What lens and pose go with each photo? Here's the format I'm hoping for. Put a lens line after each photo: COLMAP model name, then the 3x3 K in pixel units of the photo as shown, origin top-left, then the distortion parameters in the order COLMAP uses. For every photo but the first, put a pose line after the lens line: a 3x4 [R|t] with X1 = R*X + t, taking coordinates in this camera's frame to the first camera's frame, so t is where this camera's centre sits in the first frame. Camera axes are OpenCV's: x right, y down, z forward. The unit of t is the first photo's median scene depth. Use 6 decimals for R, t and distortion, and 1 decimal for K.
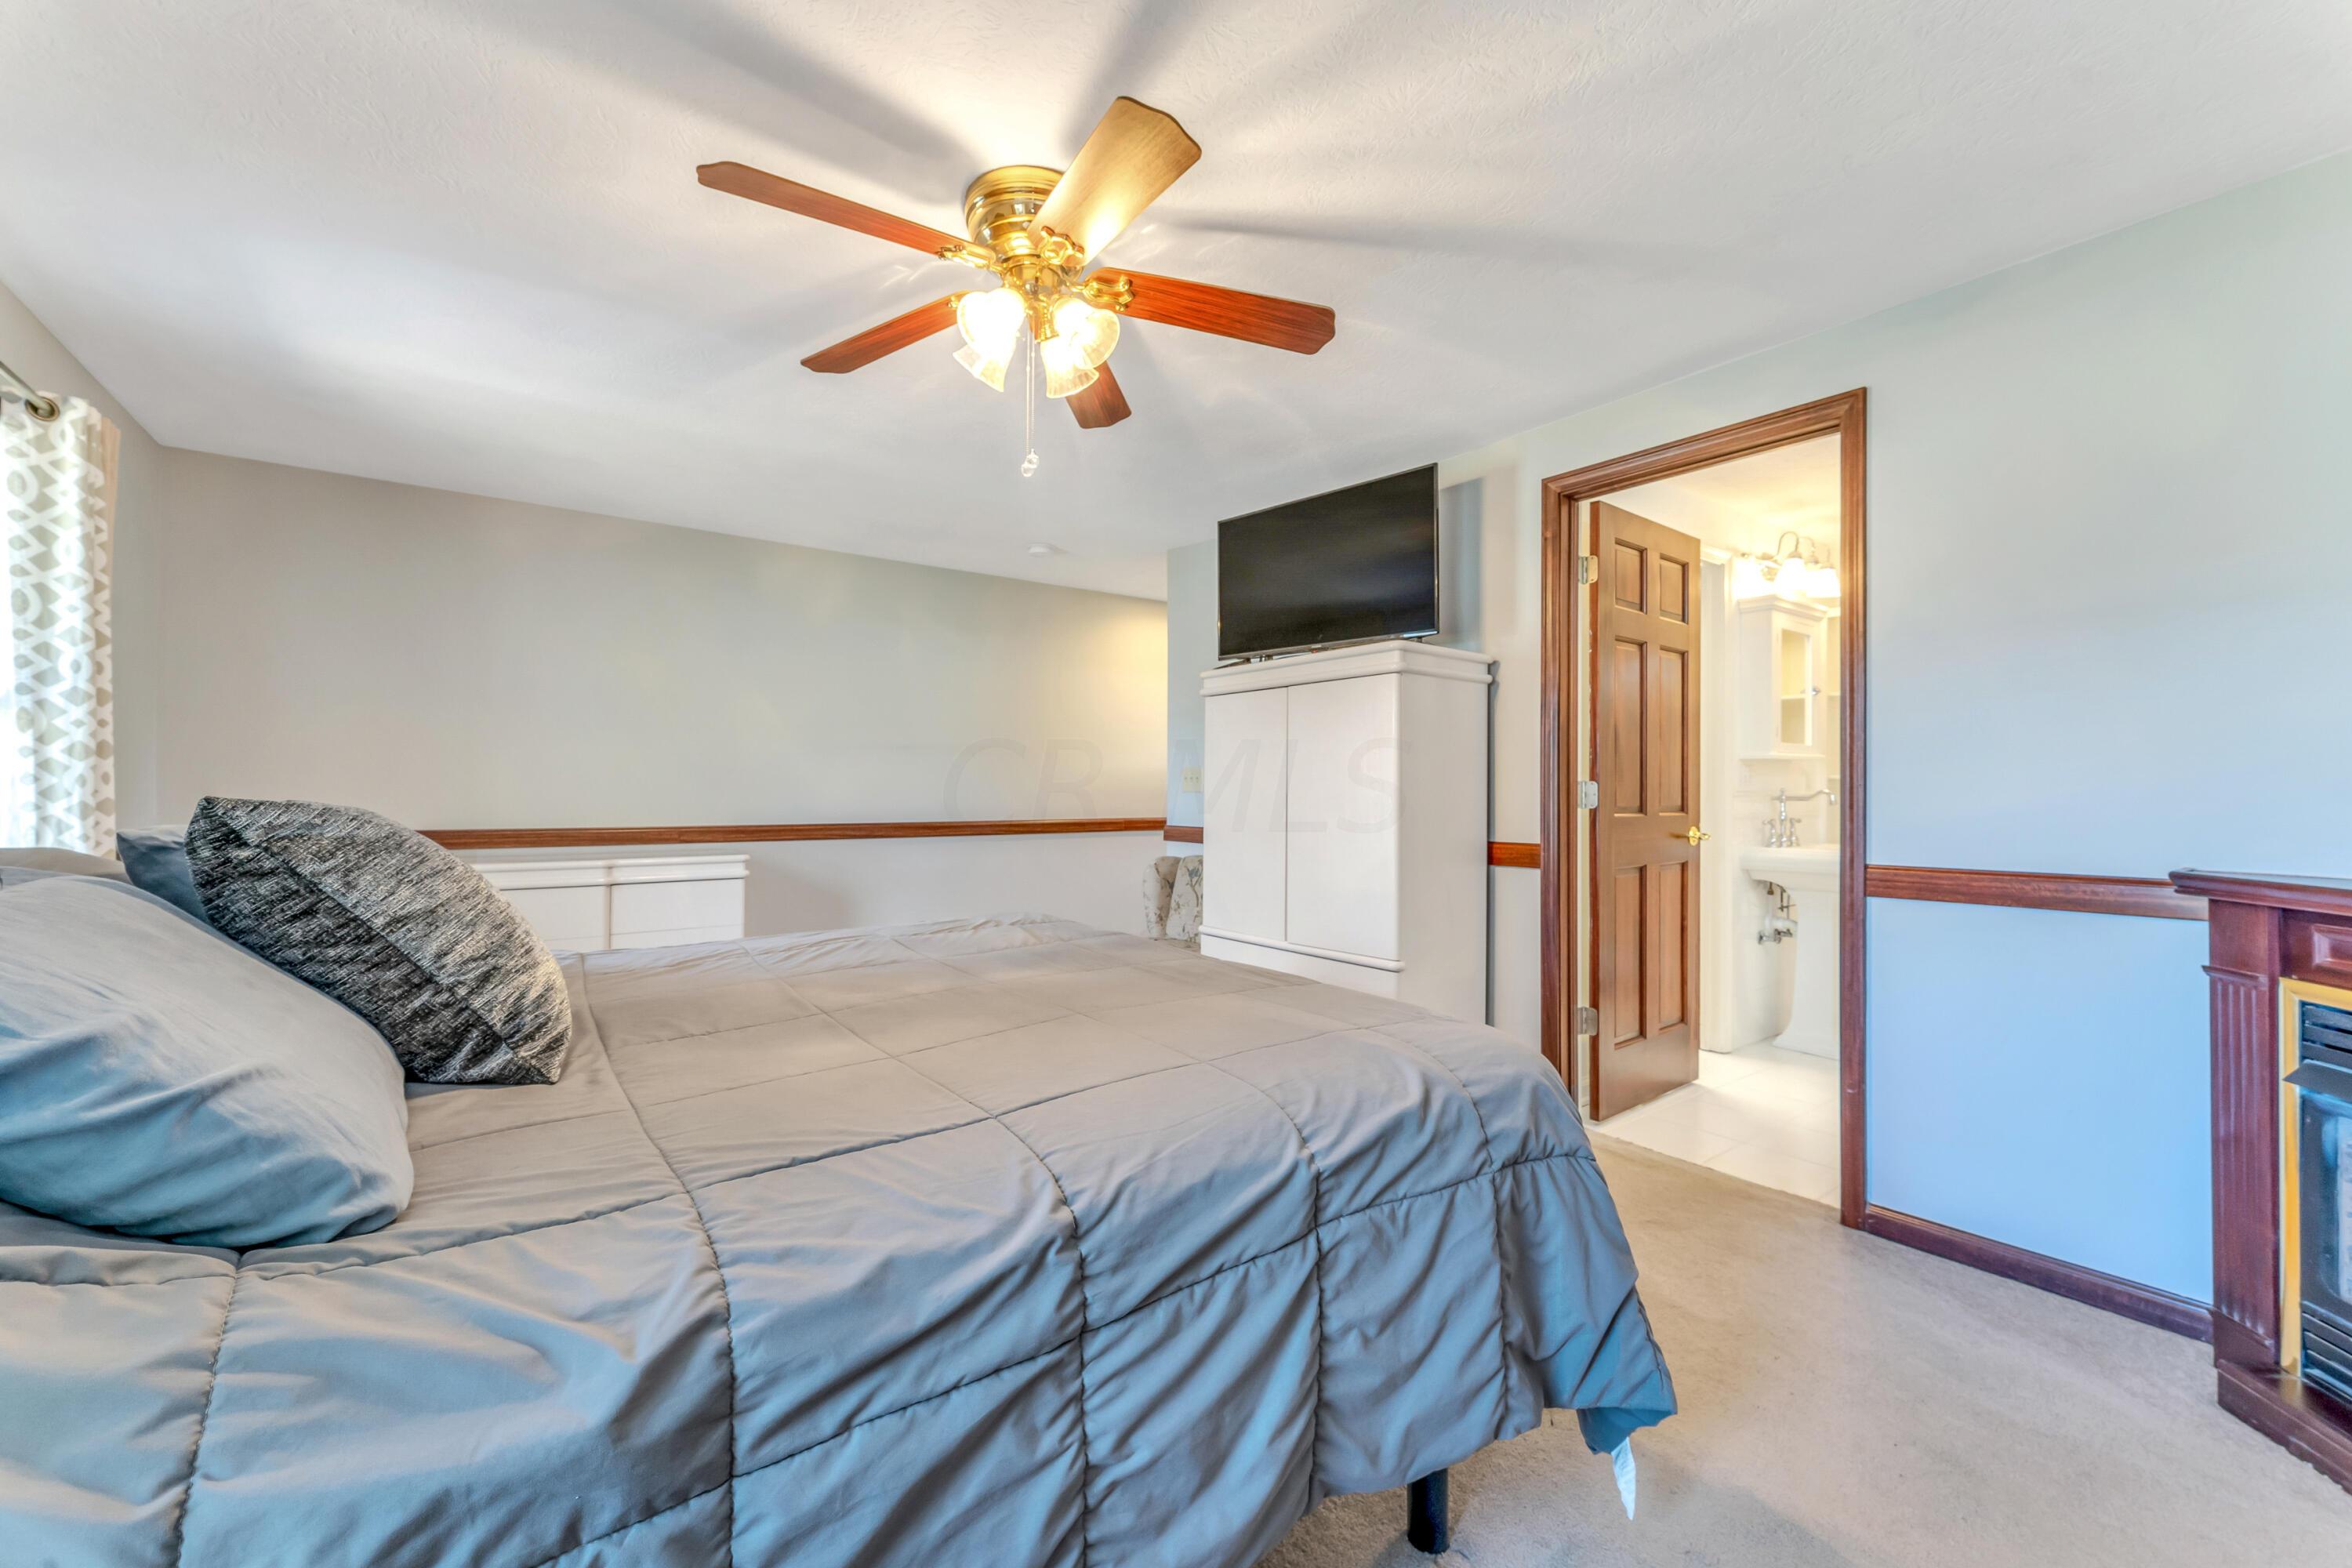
lens RADIAL K [[944.1, 0, 1175.2], [0, 944.1, 781.9], [0, 0, 1]] dist [0.001653, 0.001135]
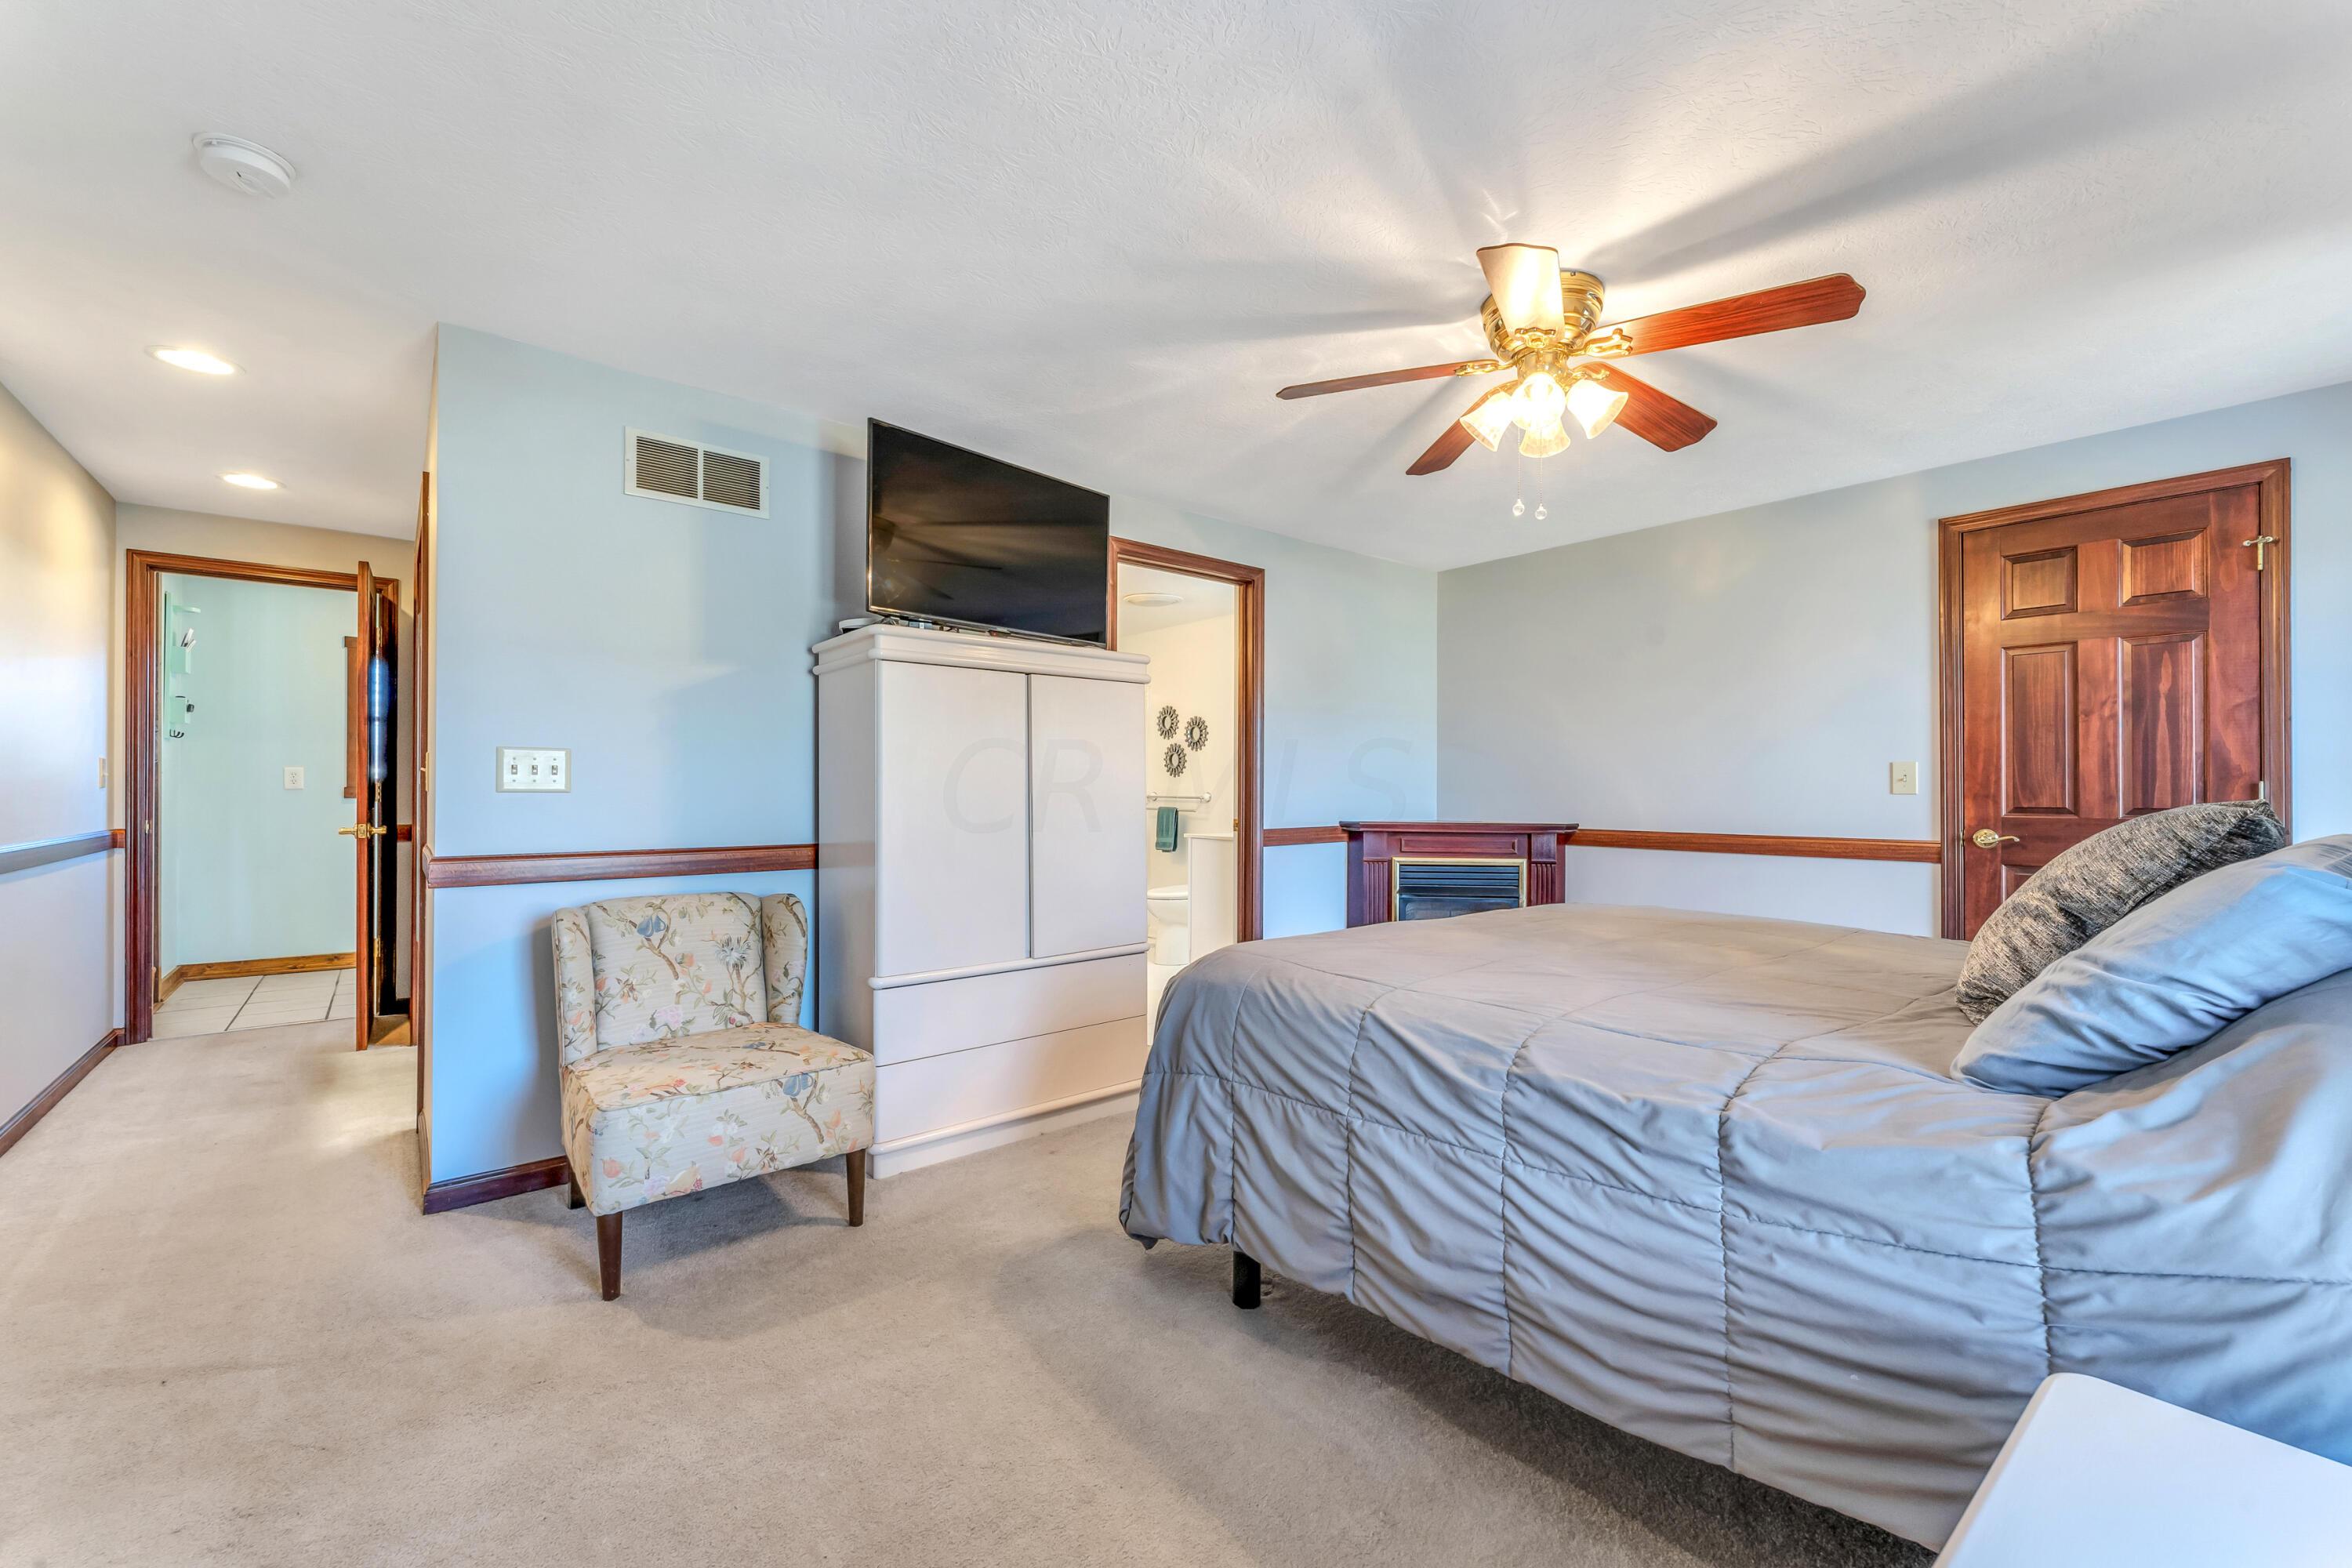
lens RADIAL K [[944.1, 0, 1167.1], [0, 944.1, 787.7], [0, 0, 1]] dist [0.001653, 0.001135]
pose [[-0.059922, -0.001532, 0.998202, -0.957452], [-0.009932, 0.999950, 0.000939, 0.005839], [-0.998154, -0.009858, -0.059934, 1.124140]]
